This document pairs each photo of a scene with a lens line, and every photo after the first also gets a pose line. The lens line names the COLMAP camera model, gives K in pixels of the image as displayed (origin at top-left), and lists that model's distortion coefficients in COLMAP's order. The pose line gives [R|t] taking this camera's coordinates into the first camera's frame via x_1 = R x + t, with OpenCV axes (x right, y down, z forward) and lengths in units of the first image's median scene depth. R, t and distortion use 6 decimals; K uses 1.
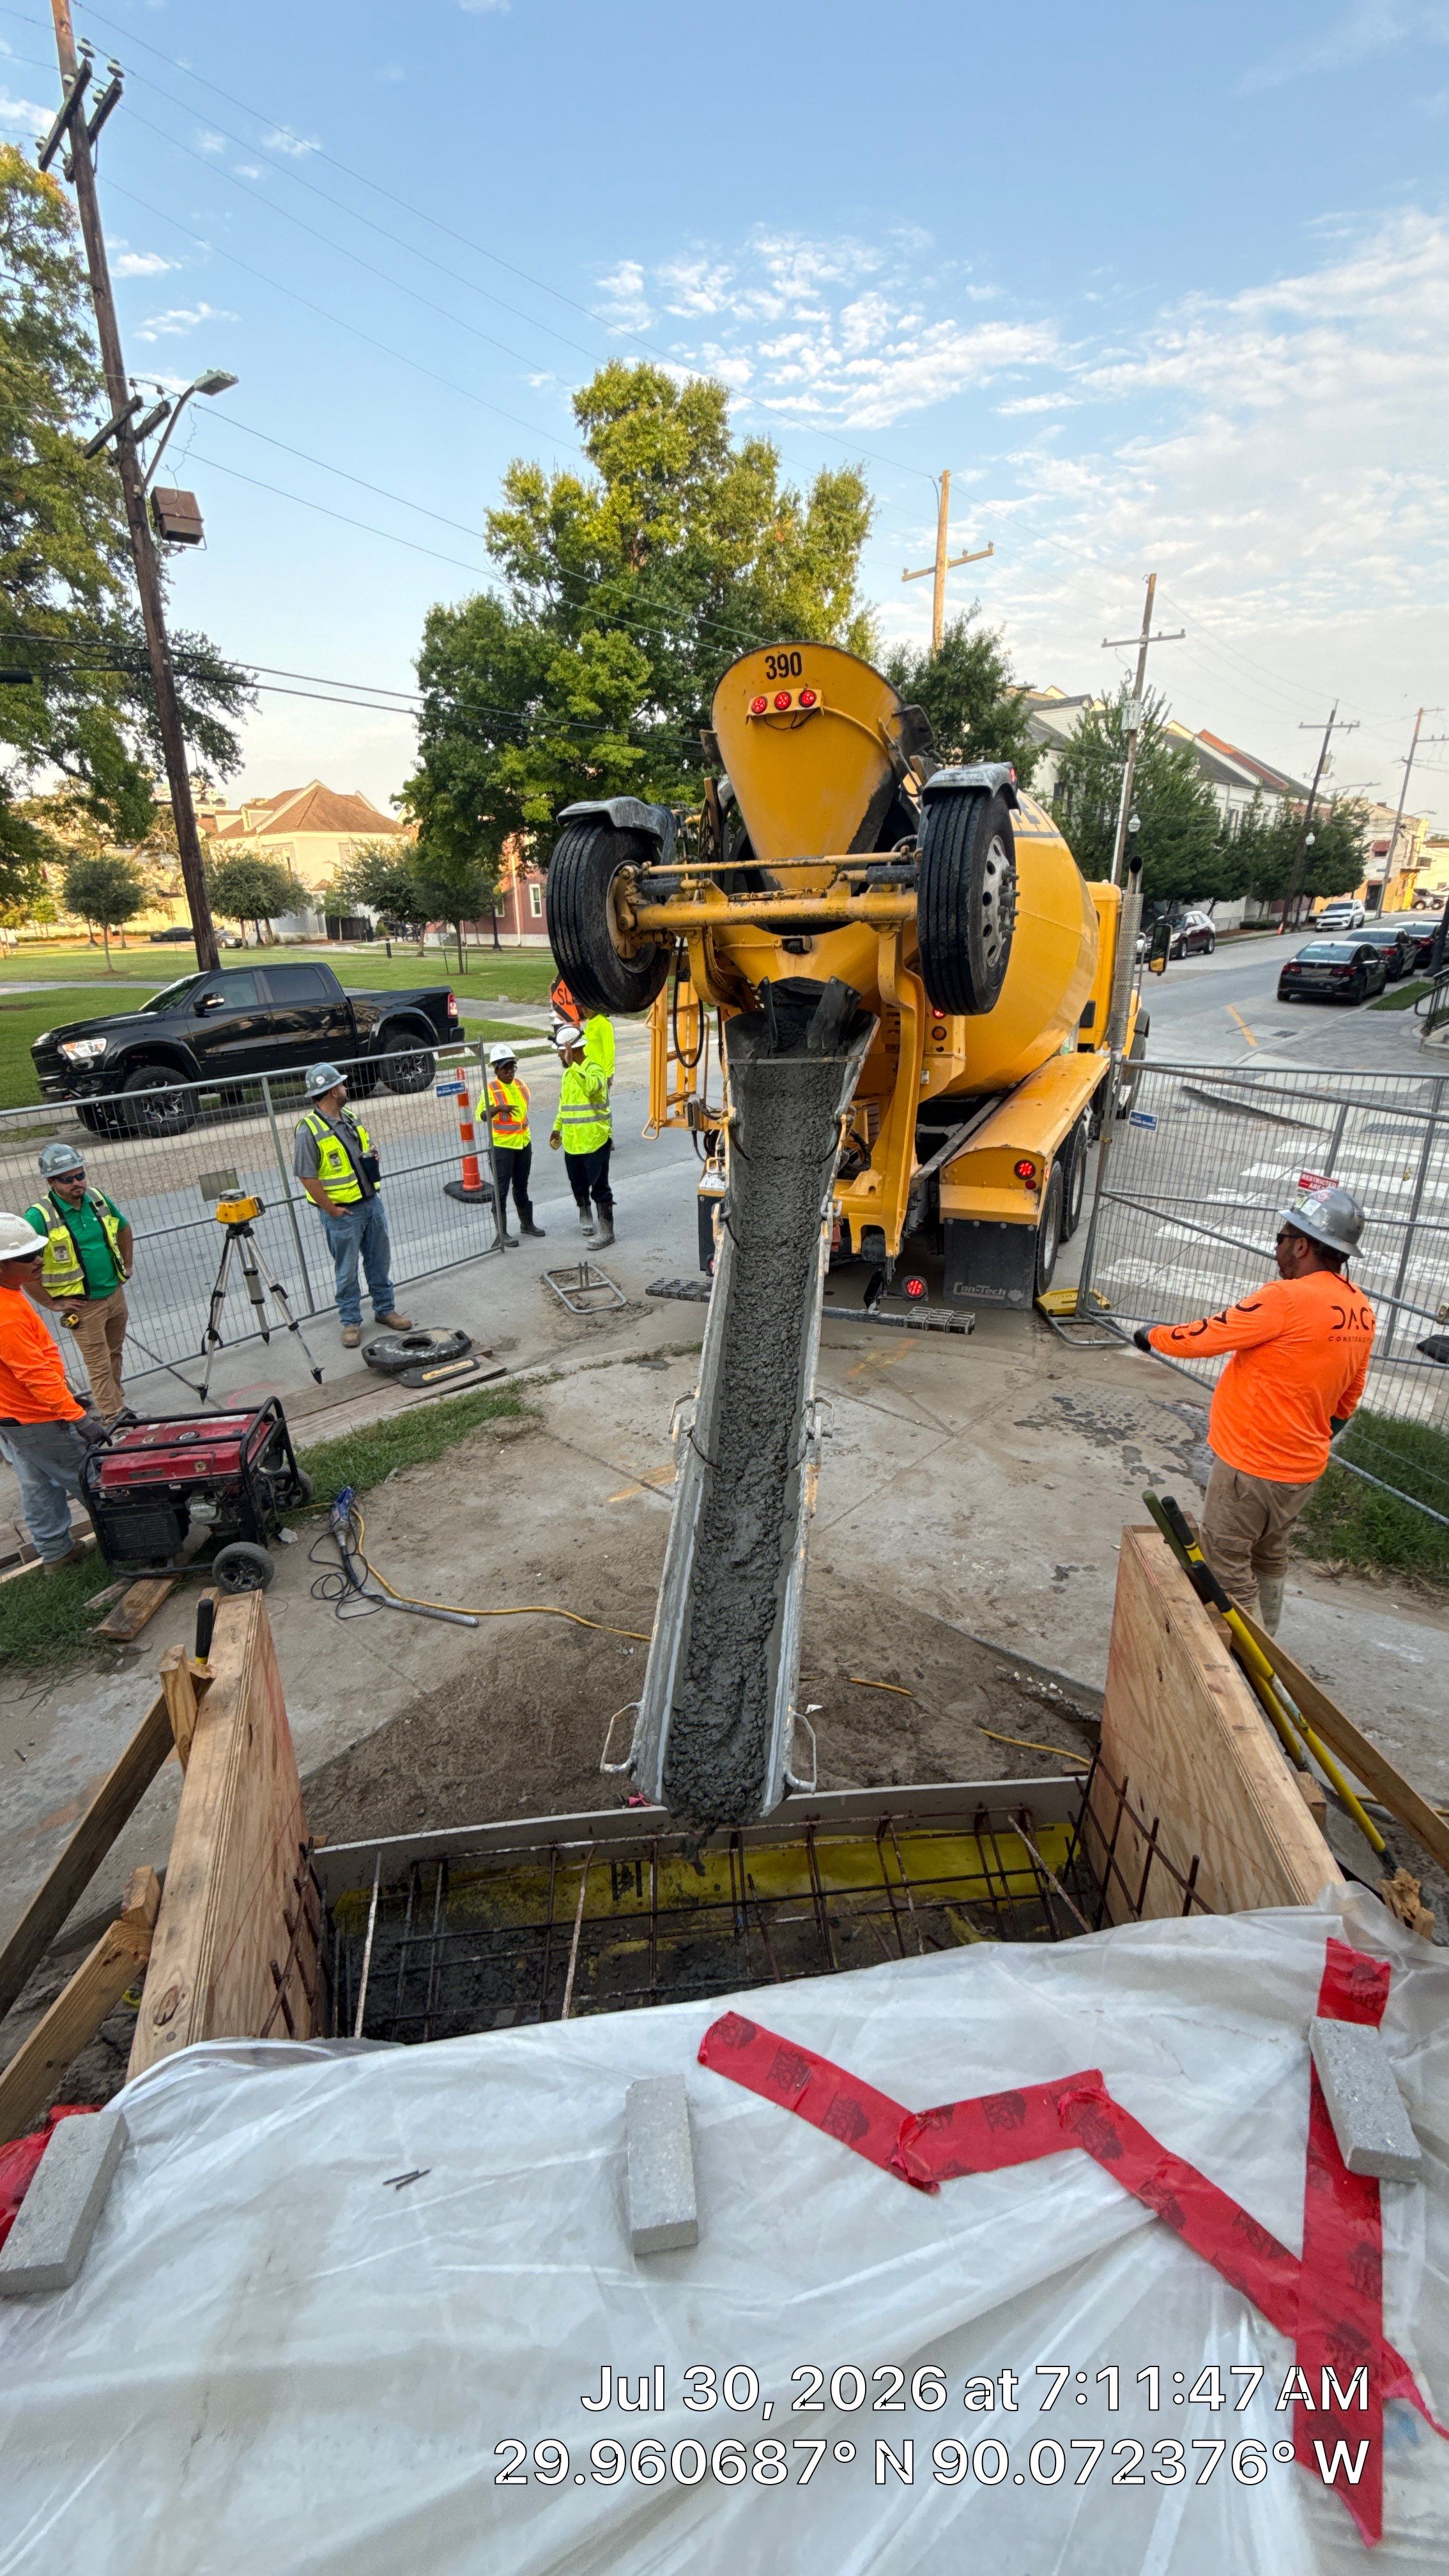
lens RADIAL K [[1030.9, 0, 724.5], [0, 1030.9, 1288.0], [0, 0, 1]] dist [0.000568, -0.000480]
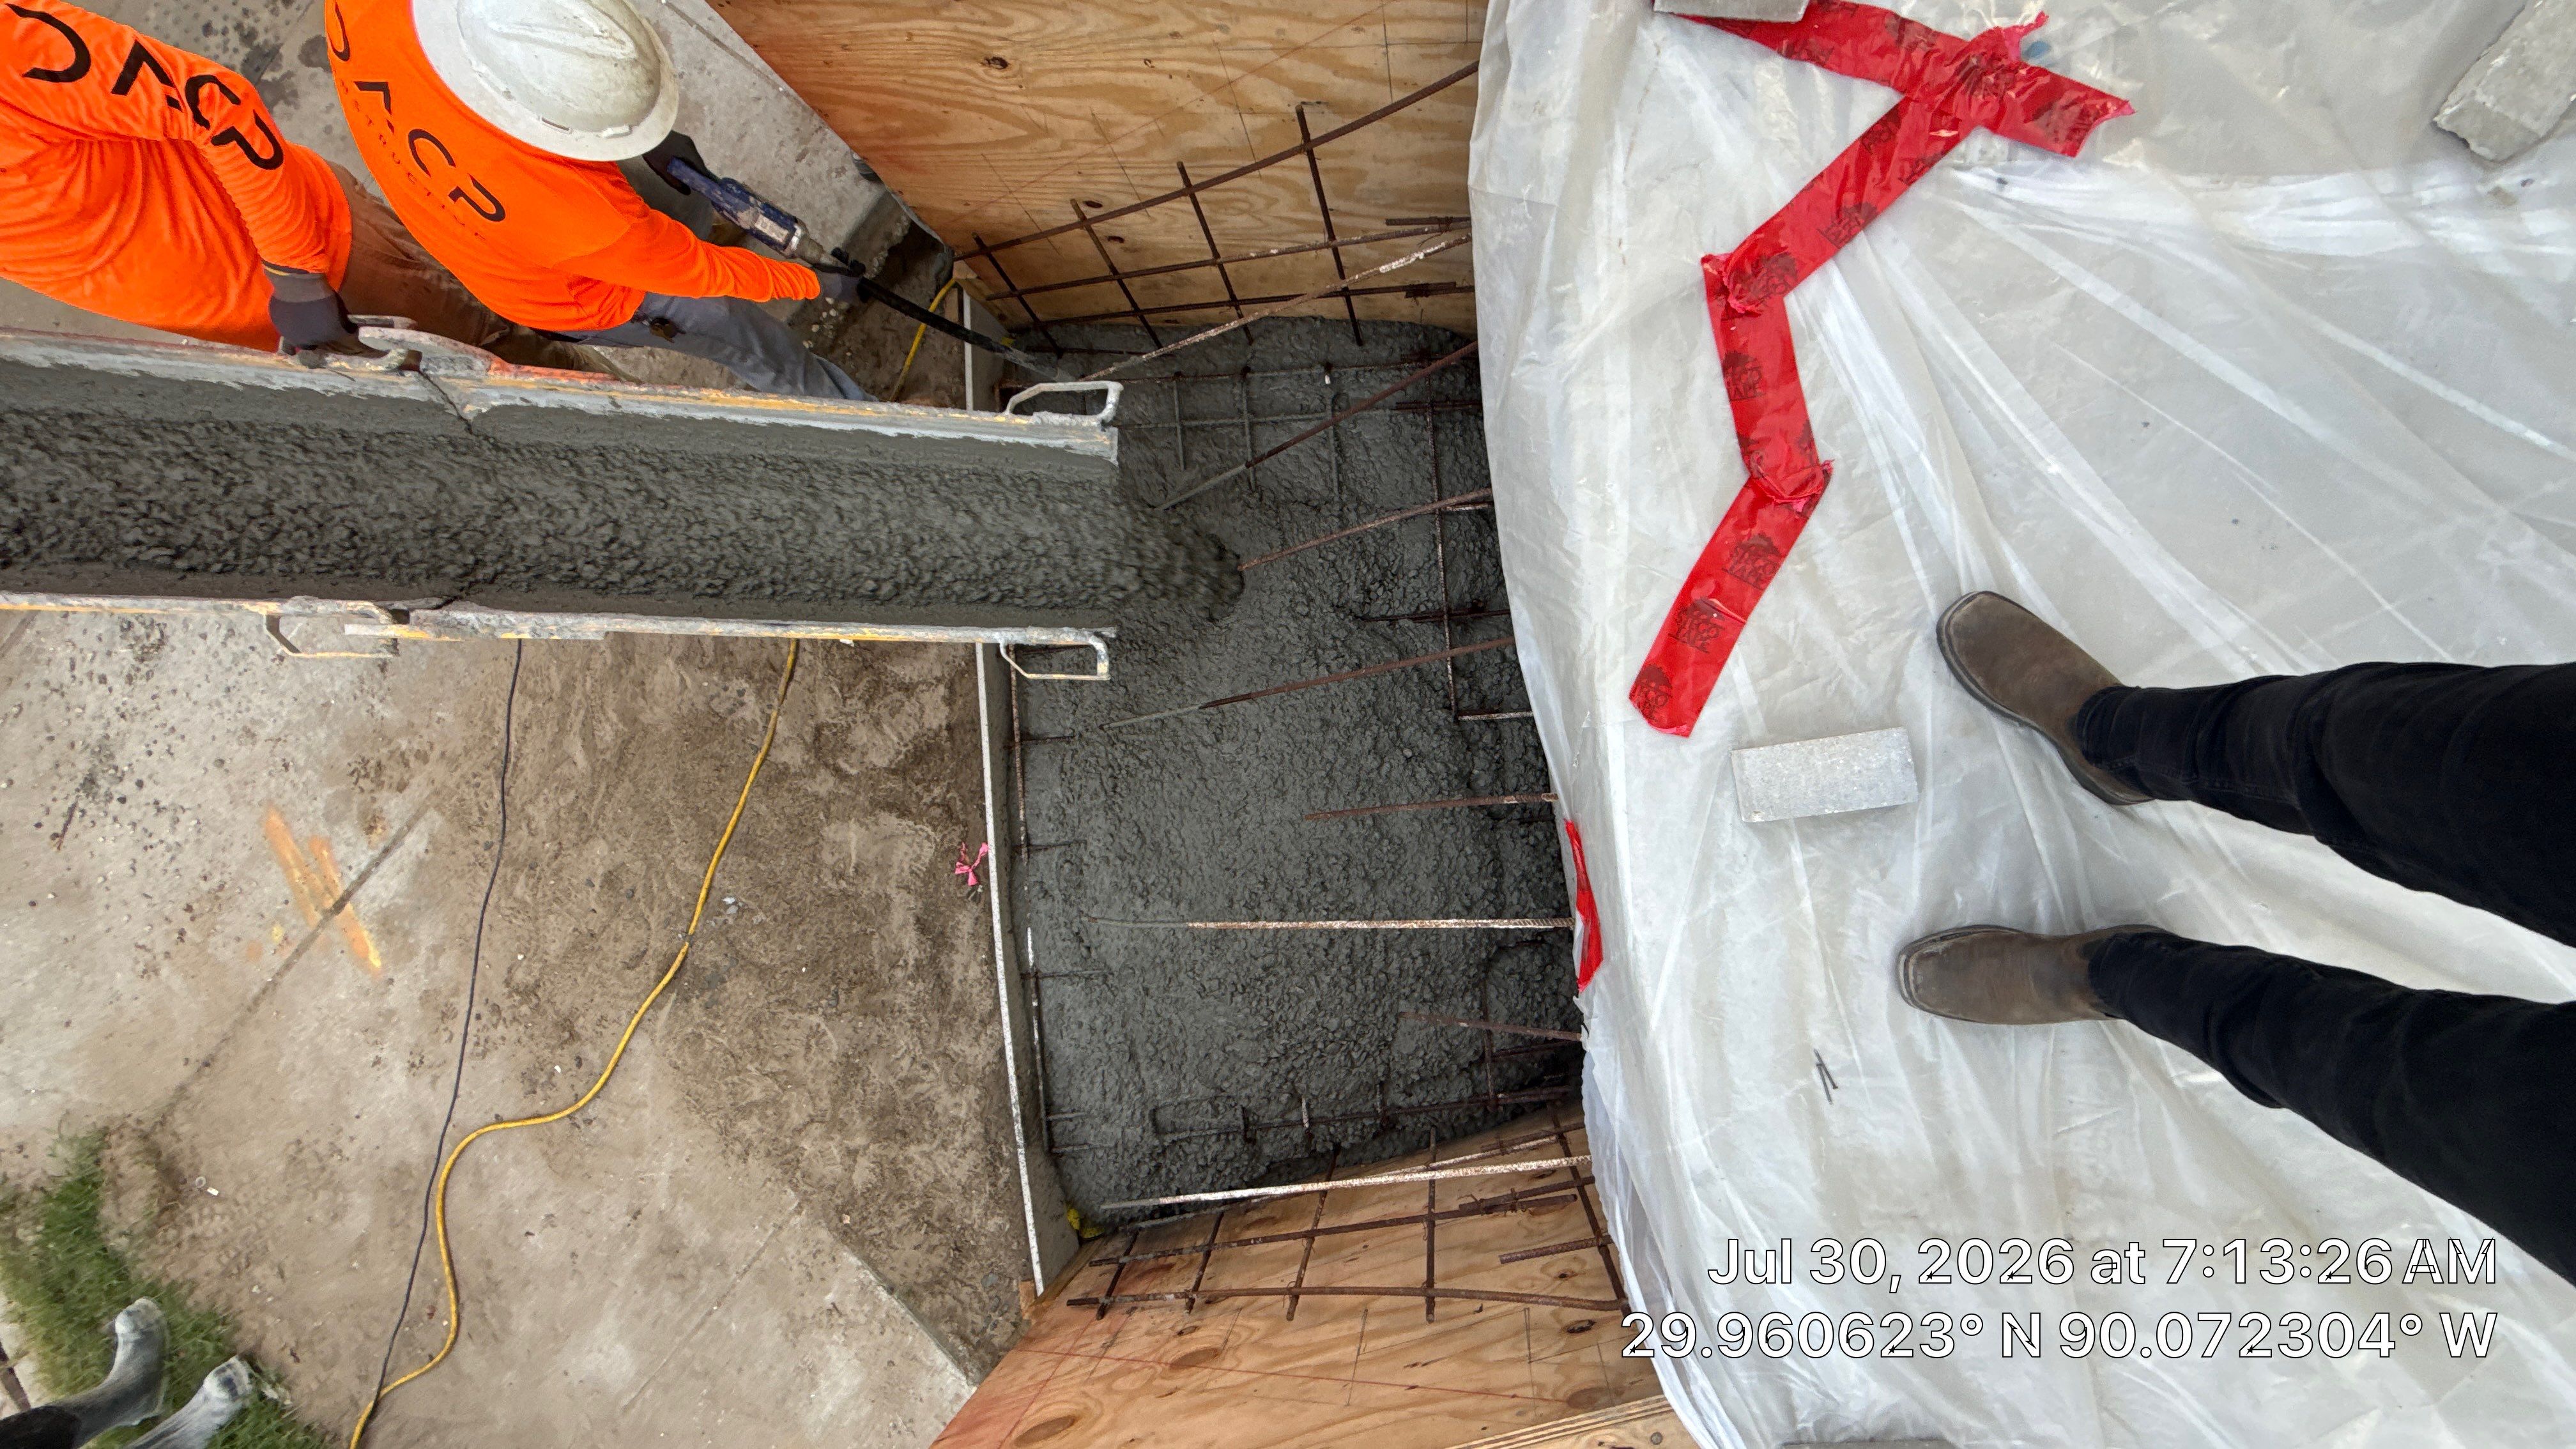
lens RADIAL K [[1030.9, 0, 1288.0], [0, 1030.9, 724.5], [0, 0, 1]] dist [0.000568, -0.000480]
pose [[-0.000709, -0.996312, 0.085805, -0.091346], [0.506569, 0.073623, 0.859050, -0.108484], [-0.862199, 0.044075, 0.504649, 0.924228]]
